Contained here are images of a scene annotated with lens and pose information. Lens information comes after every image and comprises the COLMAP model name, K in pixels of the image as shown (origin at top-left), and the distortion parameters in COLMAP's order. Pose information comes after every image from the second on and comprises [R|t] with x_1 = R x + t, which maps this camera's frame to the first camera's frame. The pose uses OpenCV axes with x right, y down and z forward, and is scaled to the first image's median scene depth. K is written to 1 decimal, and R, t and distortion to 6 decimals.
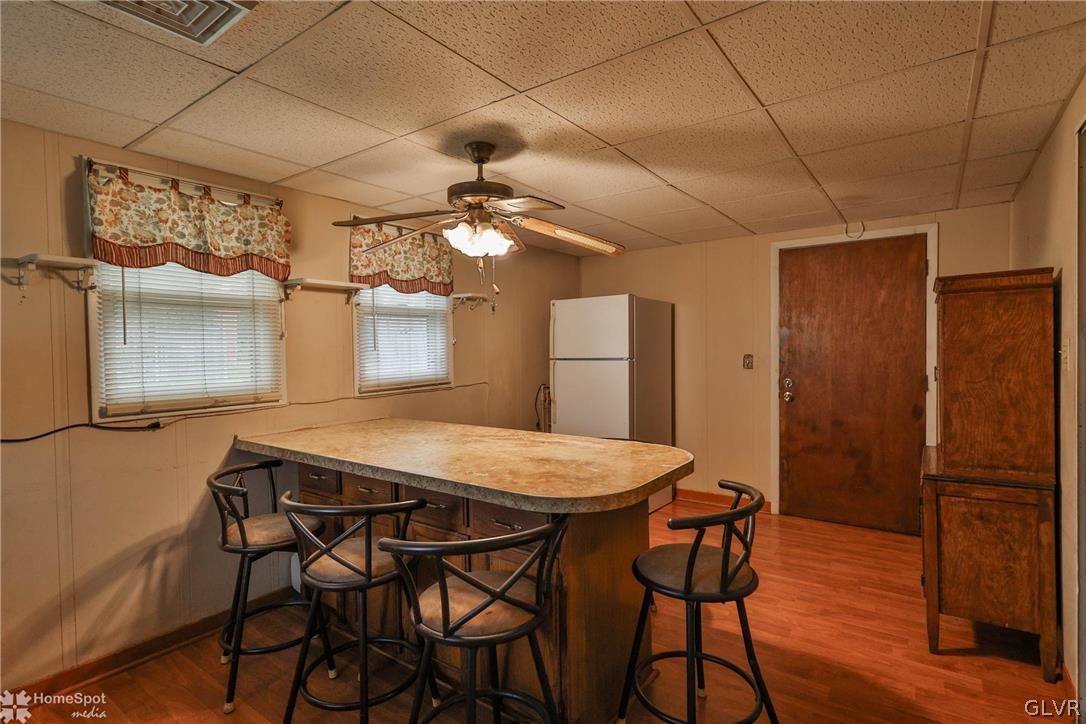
lens RADIAL K [[540.9, 0, 542.5], [0, 540.9, 361.0], [0, 0, 1]] dist [-0.000415, 0.001916]
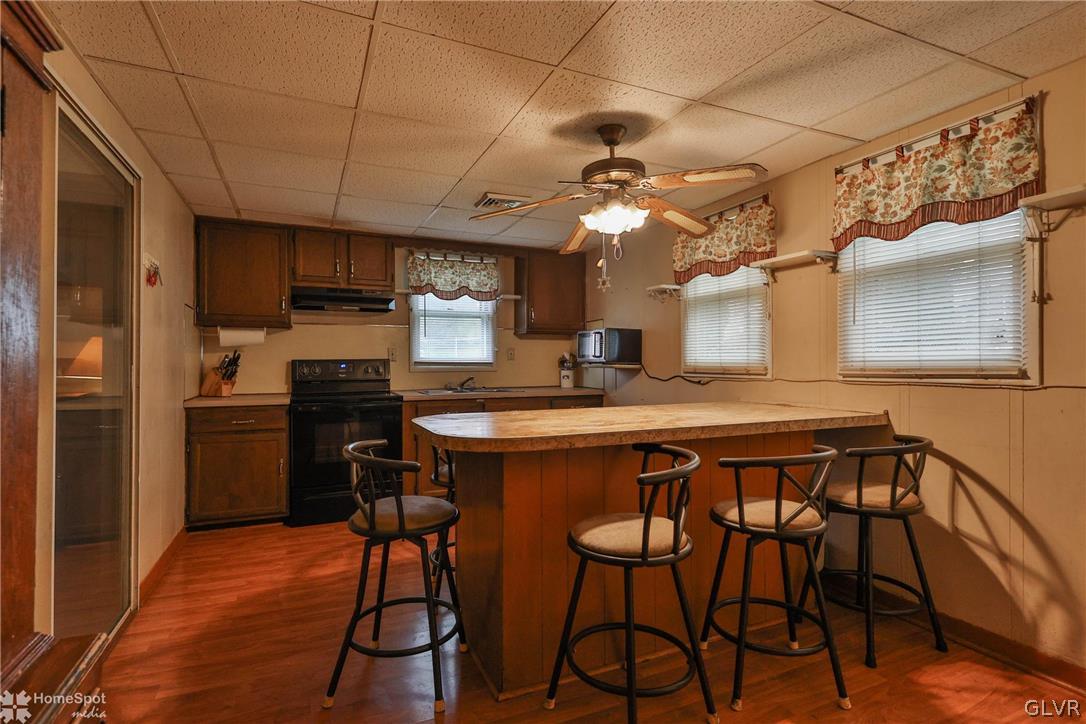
lens RADIAL K [[540.9, 0, 543.1], [0, 540.9, 359.6], [0, 0, 1]] dist [-0.000415, 0.001916]
pose [[-0.502725, 0.015328, -0.864310, 0.775763], [-0.007767, 0.999722, 0.022247, 0.022756], [0.864411, 0.017897, -0.502467, 1.277060]]
